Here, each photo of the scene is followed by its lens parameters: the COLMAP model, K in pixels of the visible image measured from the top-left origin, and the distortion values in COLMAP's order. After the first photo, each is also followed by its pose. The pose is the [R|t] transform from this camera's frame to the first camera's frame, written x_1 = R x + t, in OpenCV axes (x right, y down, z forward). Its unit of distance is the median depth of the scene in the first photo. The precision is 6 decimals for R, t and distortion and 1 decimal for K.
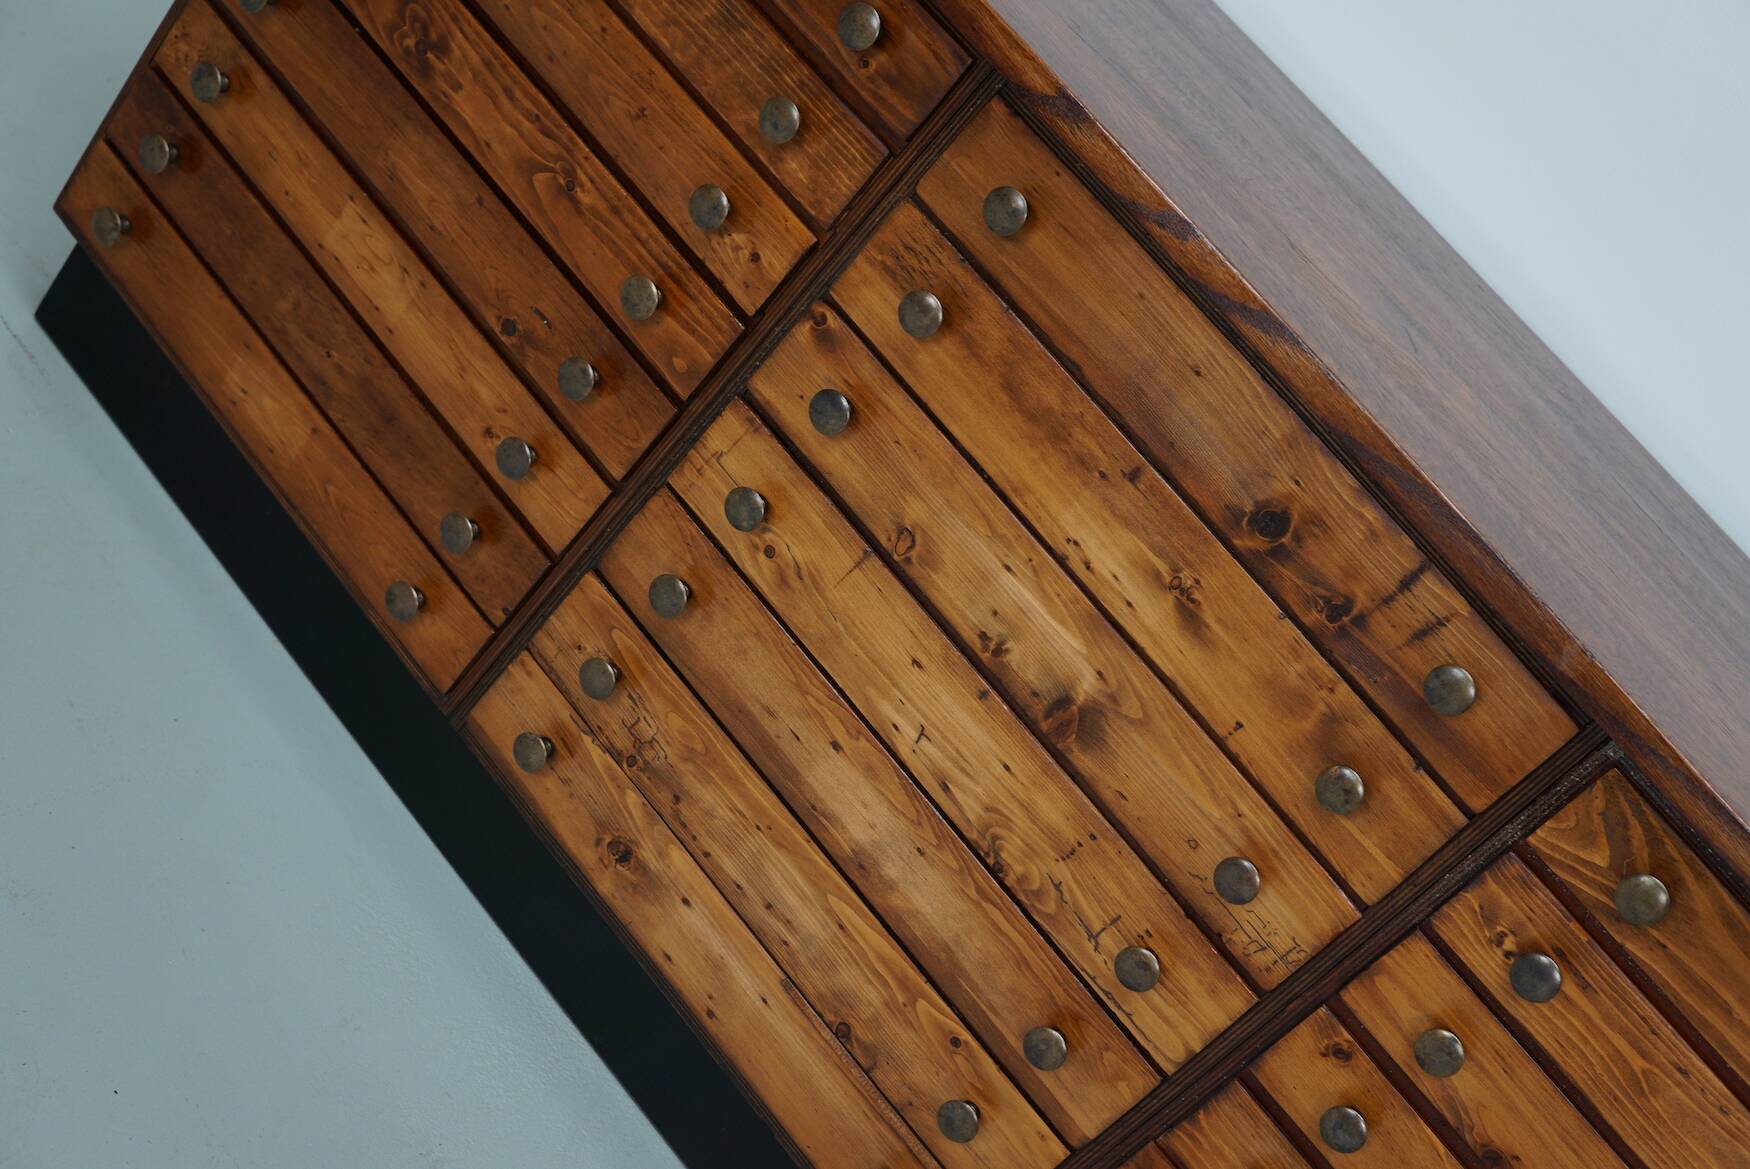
lens RADIAL K [[2273.6, 0, 890.1], [0, 2273.6, 580.5], [0, 0, 1]] dist [-0.083166, 0.000000]
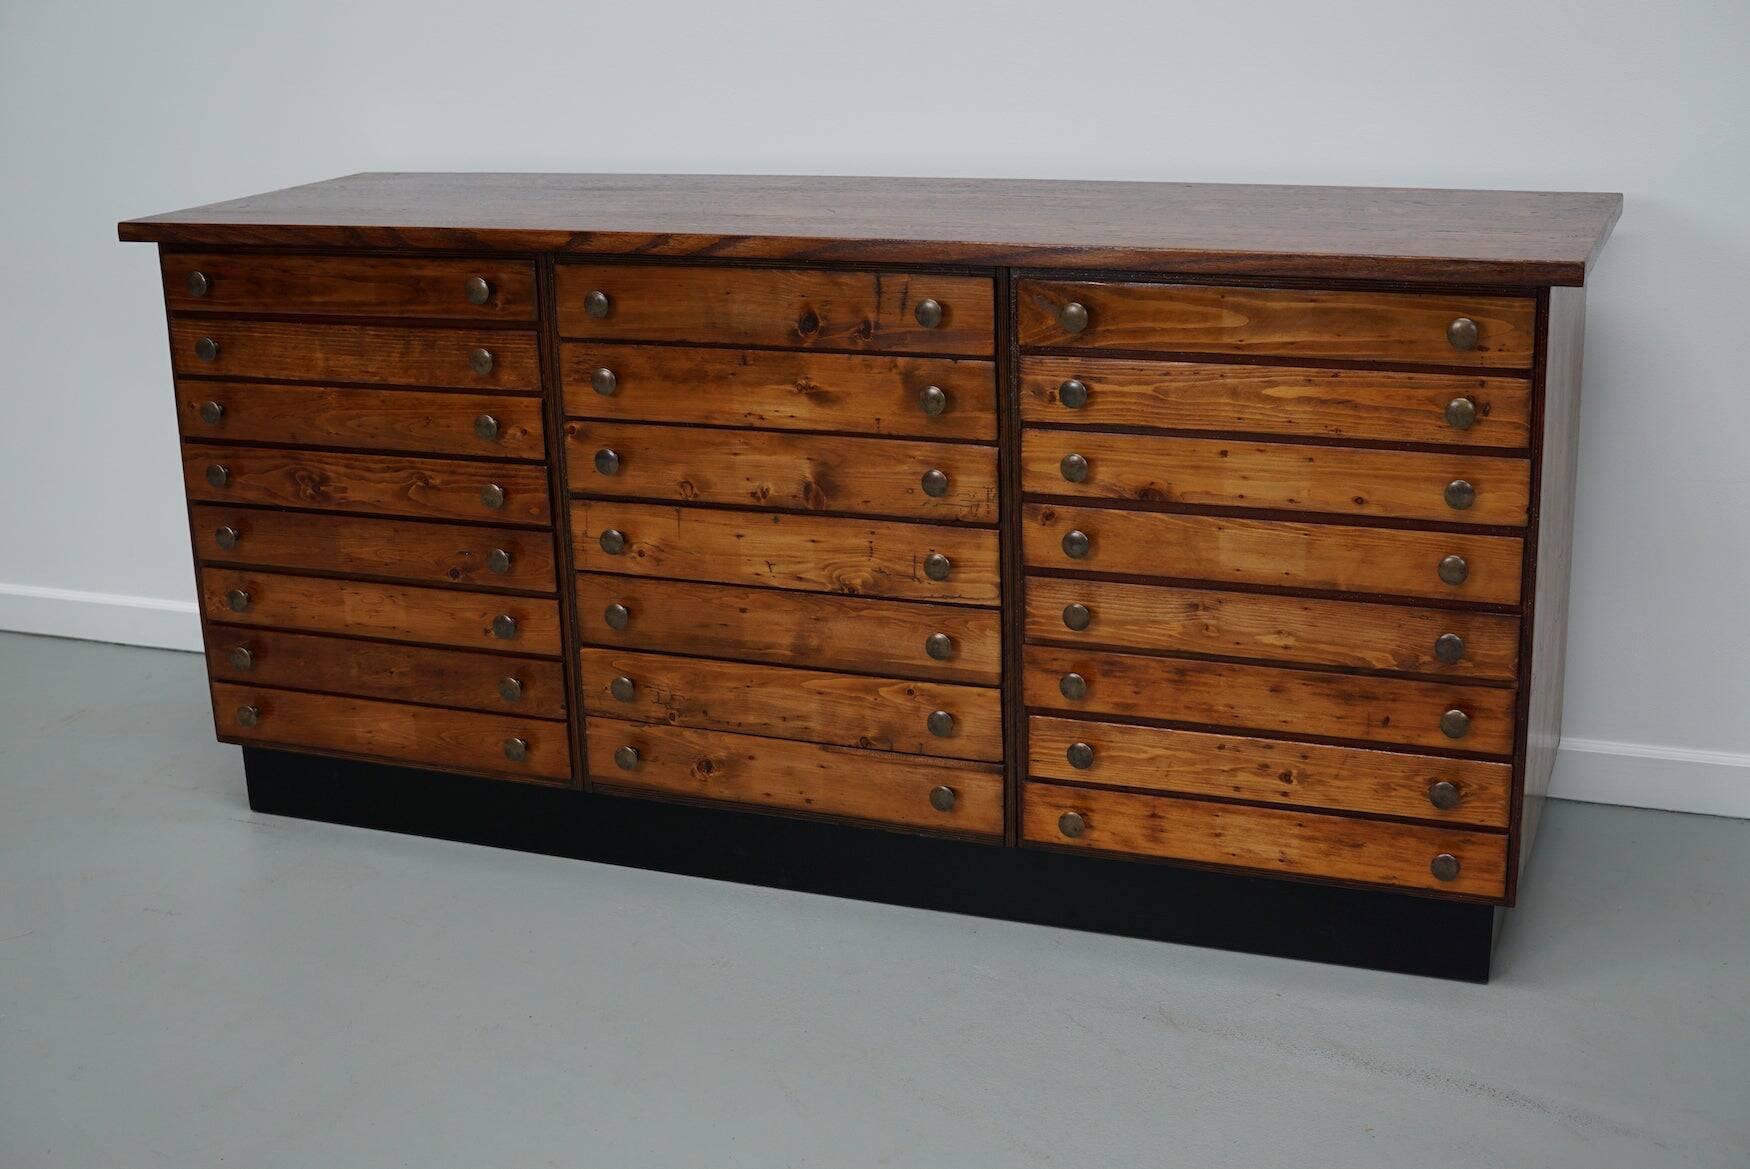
lens RADIAL K [[2273.6, 0, 871.0], [0, 2273.6, 586.3], [0, 0, 1]] dist [-0.083166, 0.000000]
pose [[0.745744, -0.666187, 0.007797, 0.047633], [0.650933, 0.726074, -0.221591, 0.513704], [0.141960, 0.170325, 0.975109, -0.655968]]
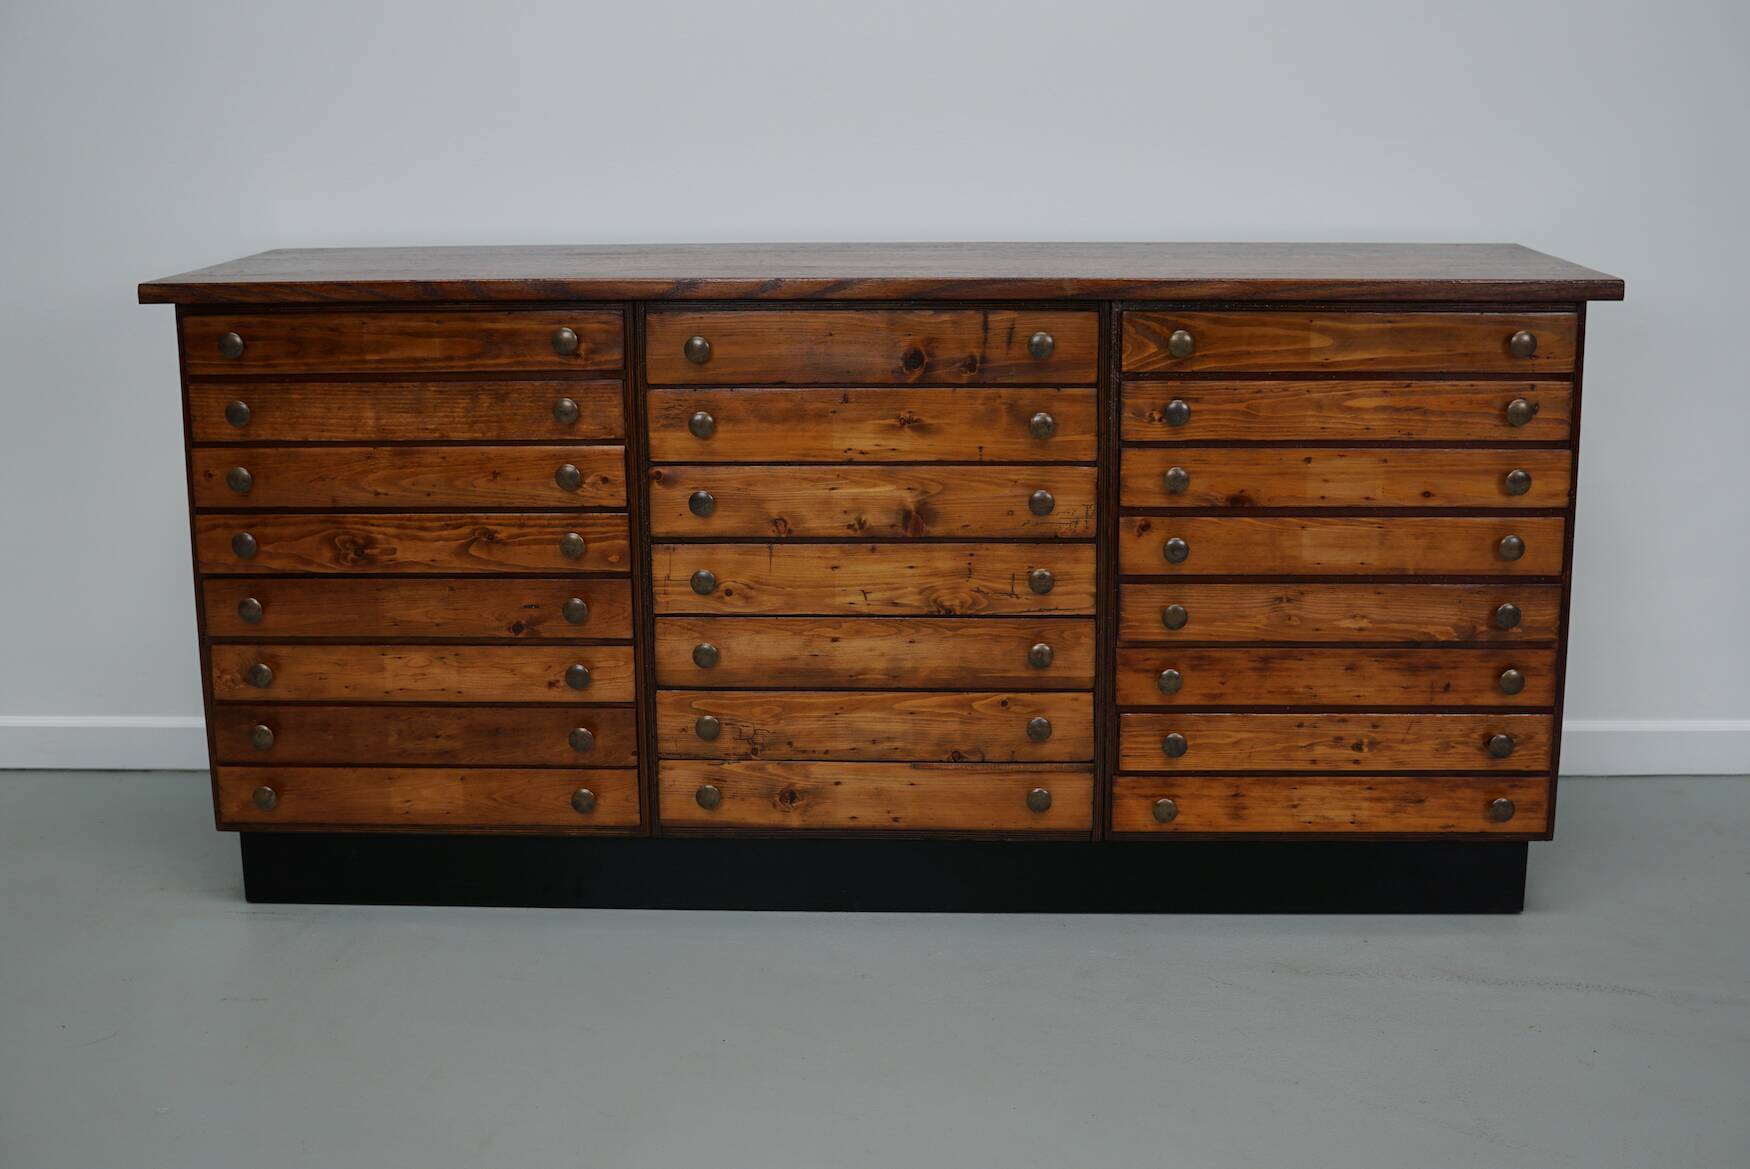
lens RADIAL K [[2273.6, 0, 873.0], [0, 2273.6, 581.4], [0, 0, 1]] dist [-0.083166, 0.000000]
pose [[0.650572, -0.700874, 0.292457, -0.507172], [0.740431, 0.670998, -0.039044, 0.137927], [-0.168873, 0.241945, 0.955481, -0.726016]]
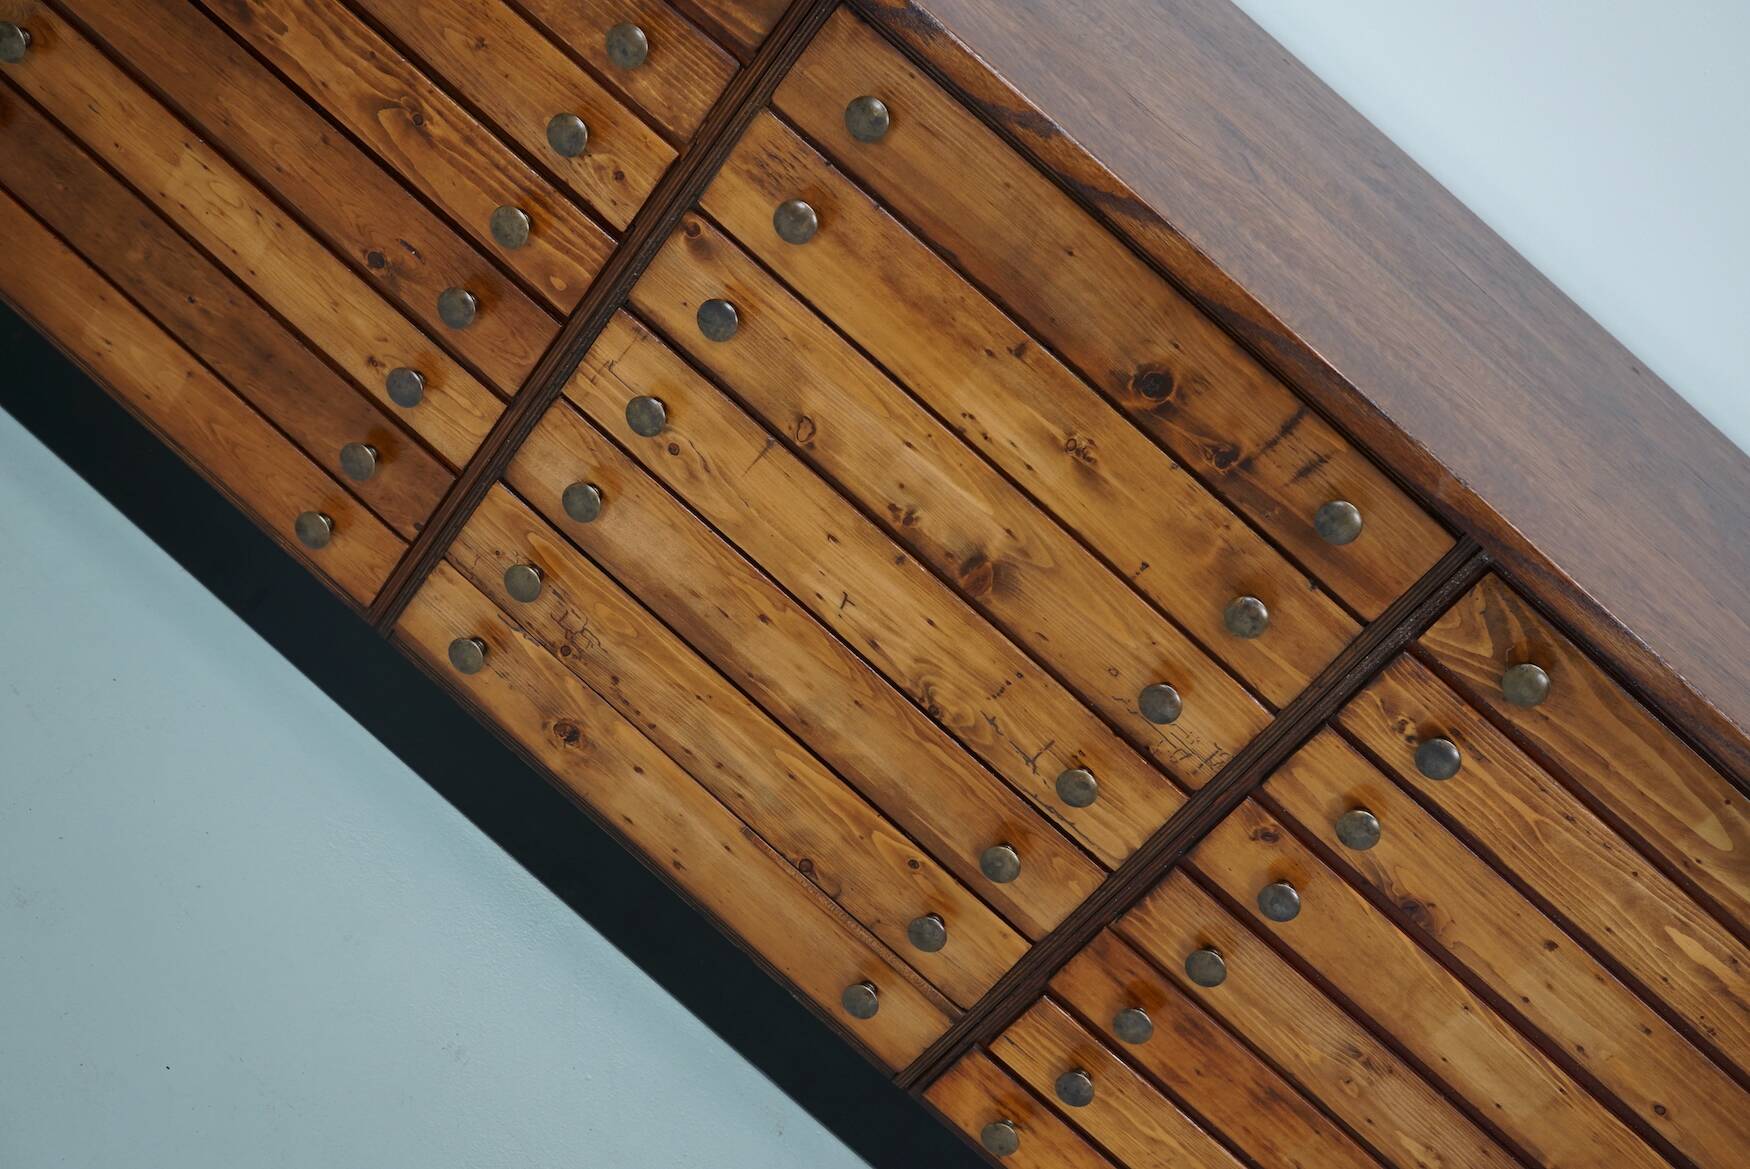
lens RADIAL K [[2273.6, 0, 891.3], [0, 2273.6, 586.8], [0, 0, 1]] dist [-0.083166, 0.000000]
pose [[0.982080, -0.160768, 0.098350, -0.070465], [0.138969, 0.970237, 0.198314, -0.150703], [-0.127306, -0.181093, 0.975192, -0.046852]]
